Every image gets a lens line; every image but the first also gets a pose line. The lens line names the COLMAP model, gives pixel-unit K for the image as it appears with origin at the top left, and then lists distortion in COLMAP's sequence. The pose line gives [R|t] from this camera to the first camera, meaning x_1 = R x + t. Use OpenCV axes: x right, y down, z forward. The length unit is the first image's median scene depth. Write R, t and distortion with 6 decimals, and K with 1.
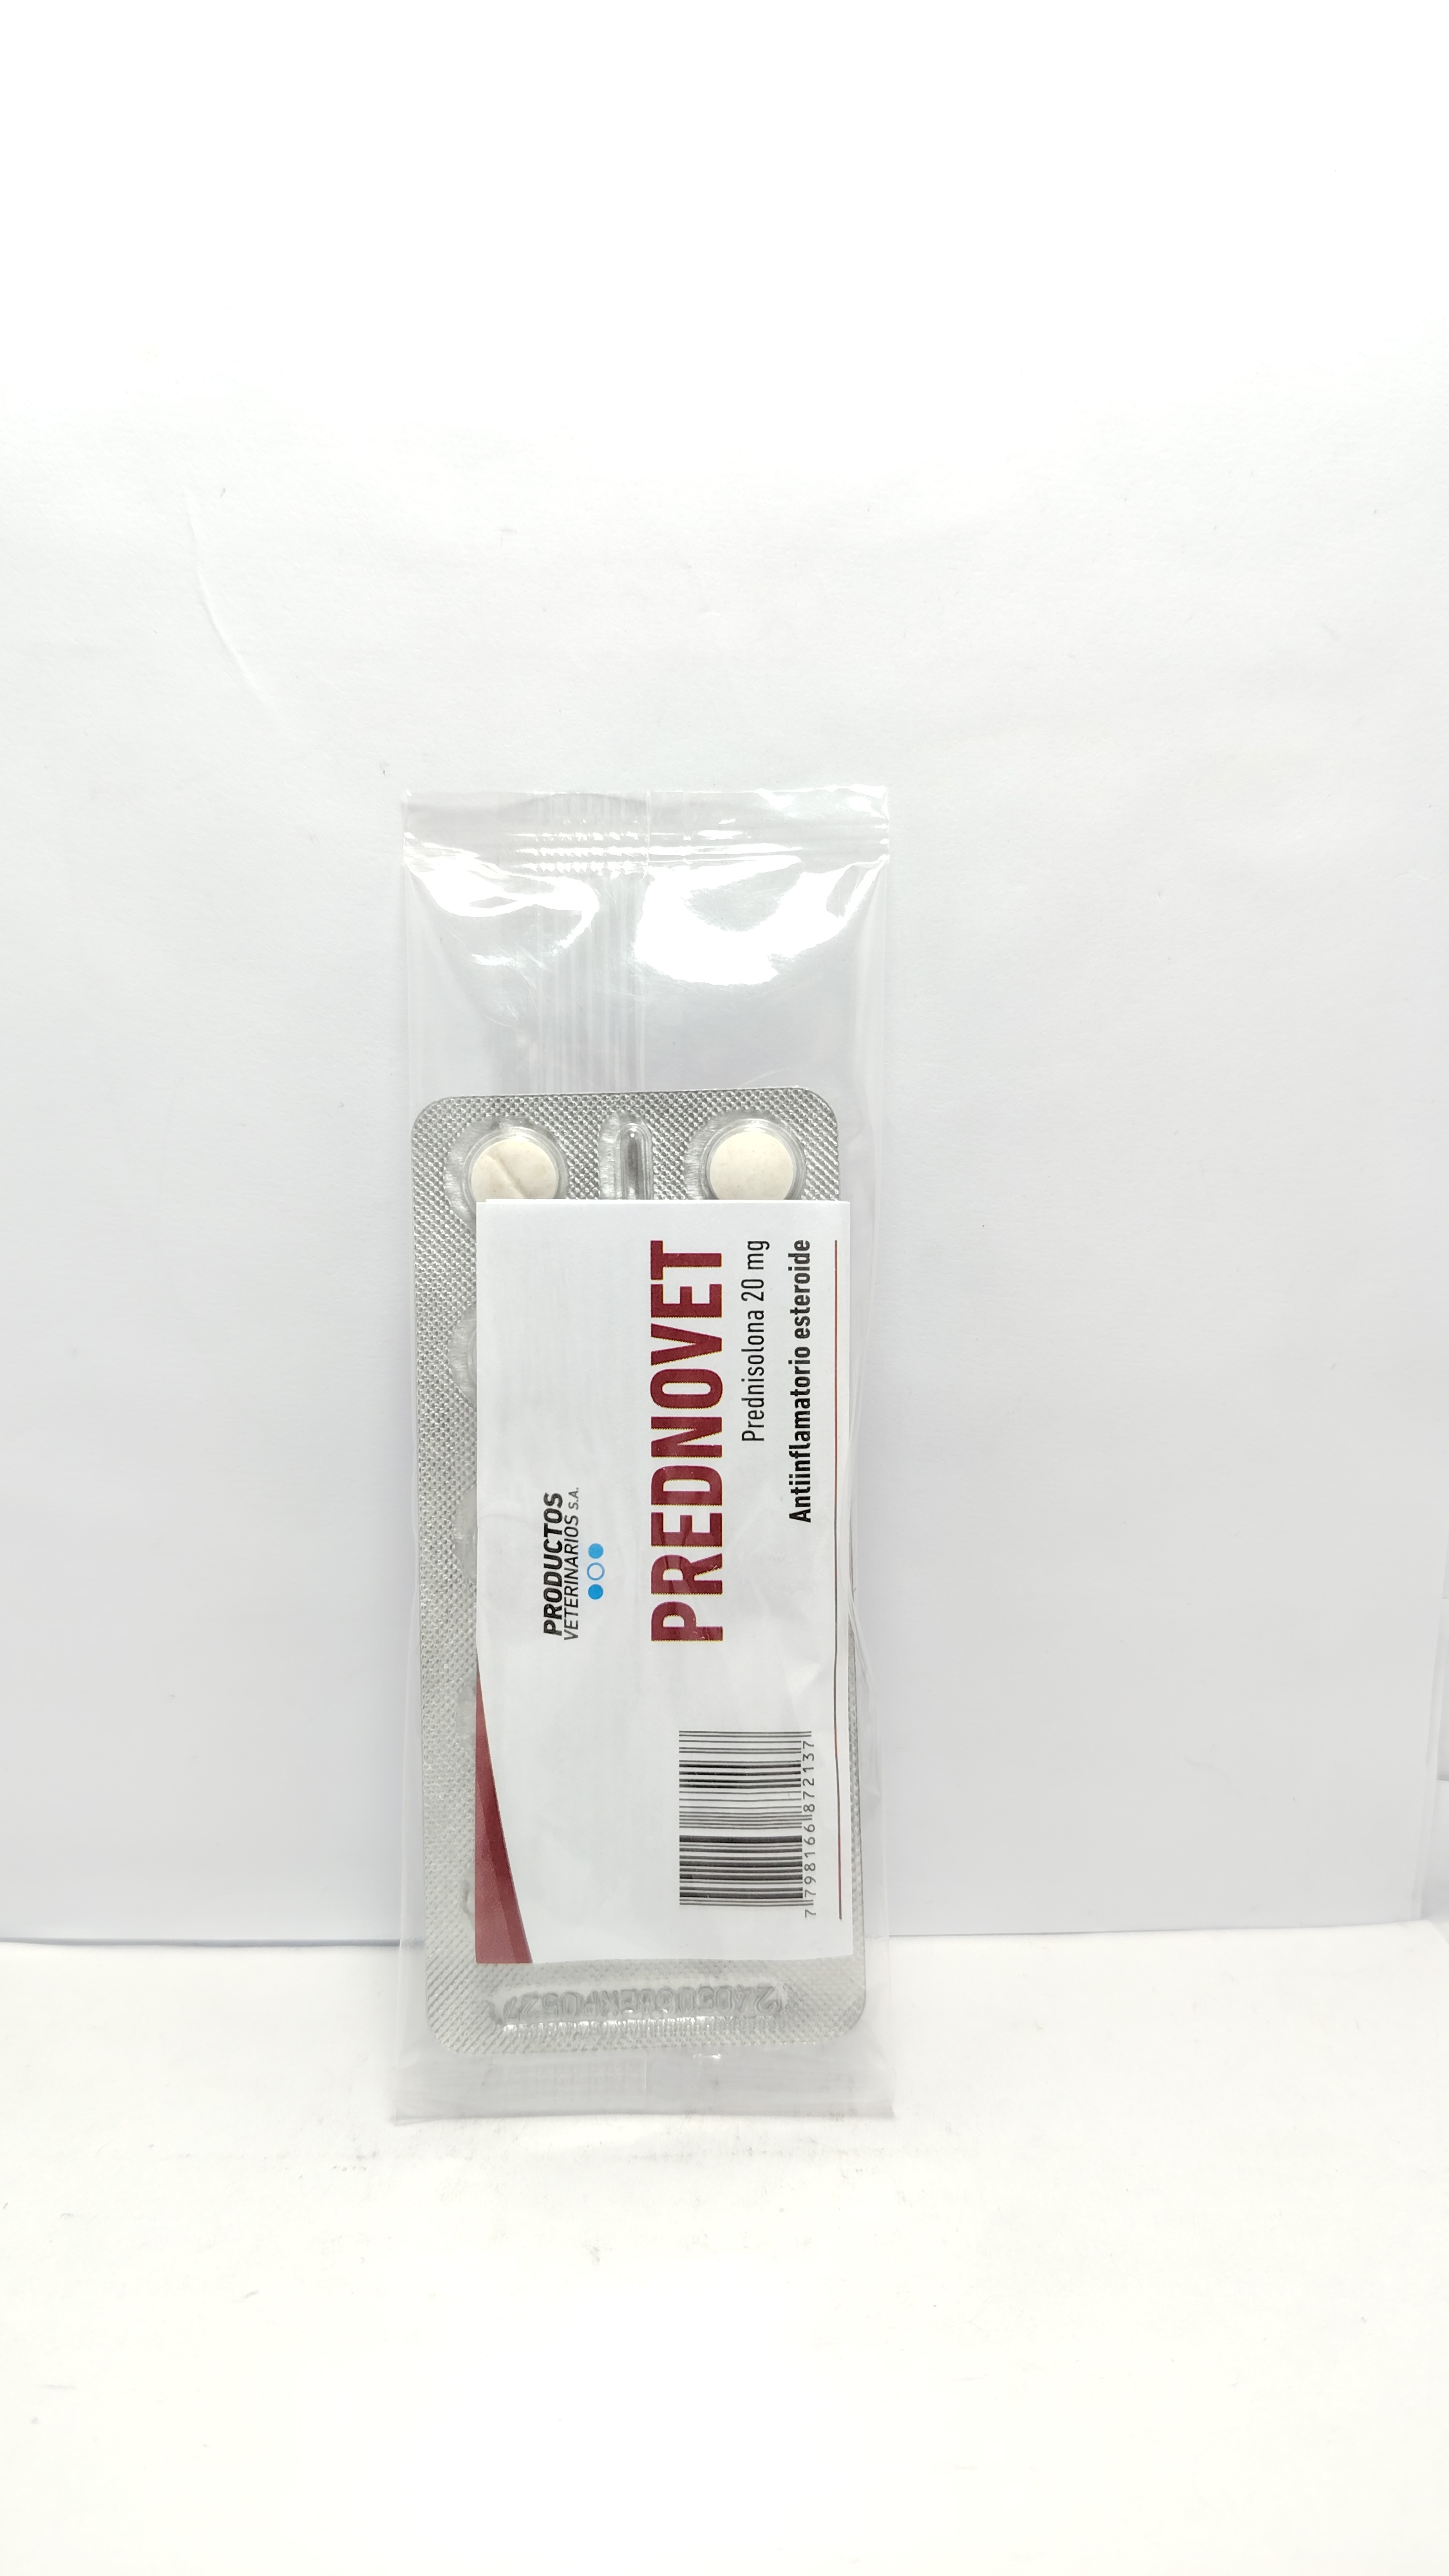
lens RADIAL K [[2057.4, 0, 766.7], [0, 2057.4, 1247.8], [0, 0, 1]] dist [-0.088468, -0.002232]
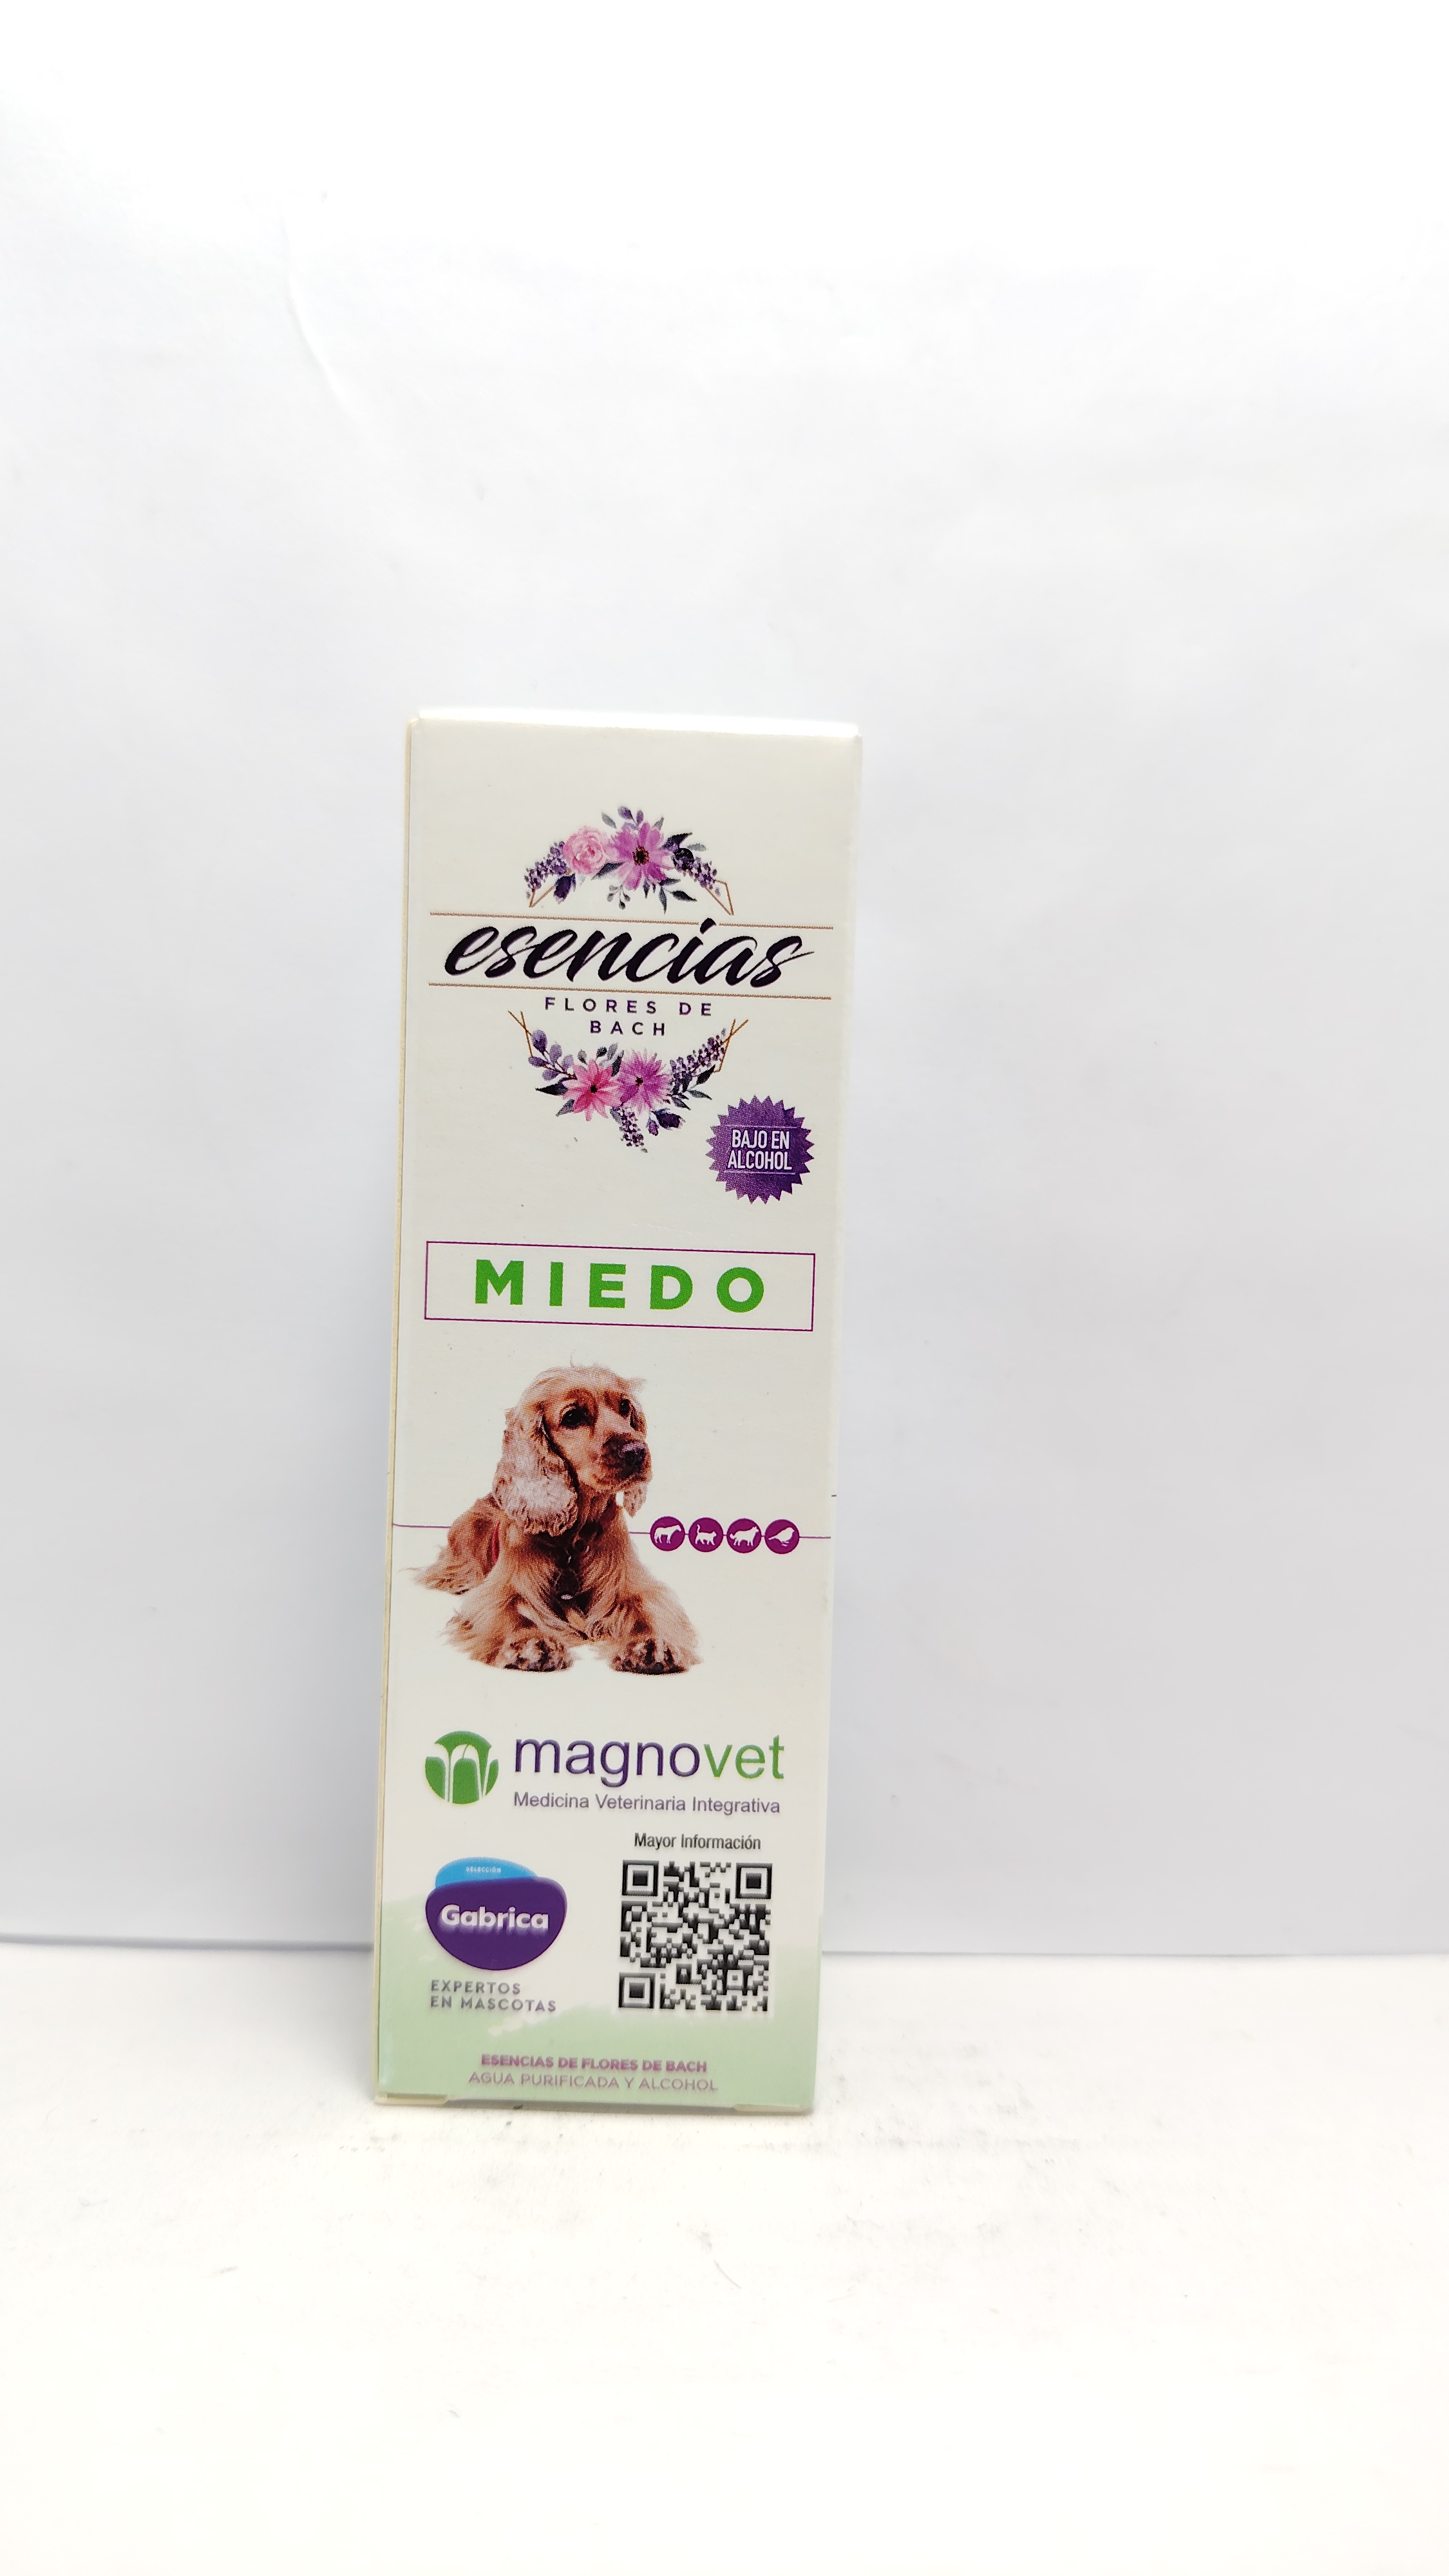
lens RADIAL K [[2099.4, 0, 747.9], [0, 2099.4, 1216.9], [0, 0, 1]] dist [-0.103672, 0.001410]
pose [[0.999779, 0.020732, 0.003397, -0.074060], [-0.019697, 0.981268, -0.191636, 0.259168], [-0.007306, 0.191527, 0.981460, 0.191650]]
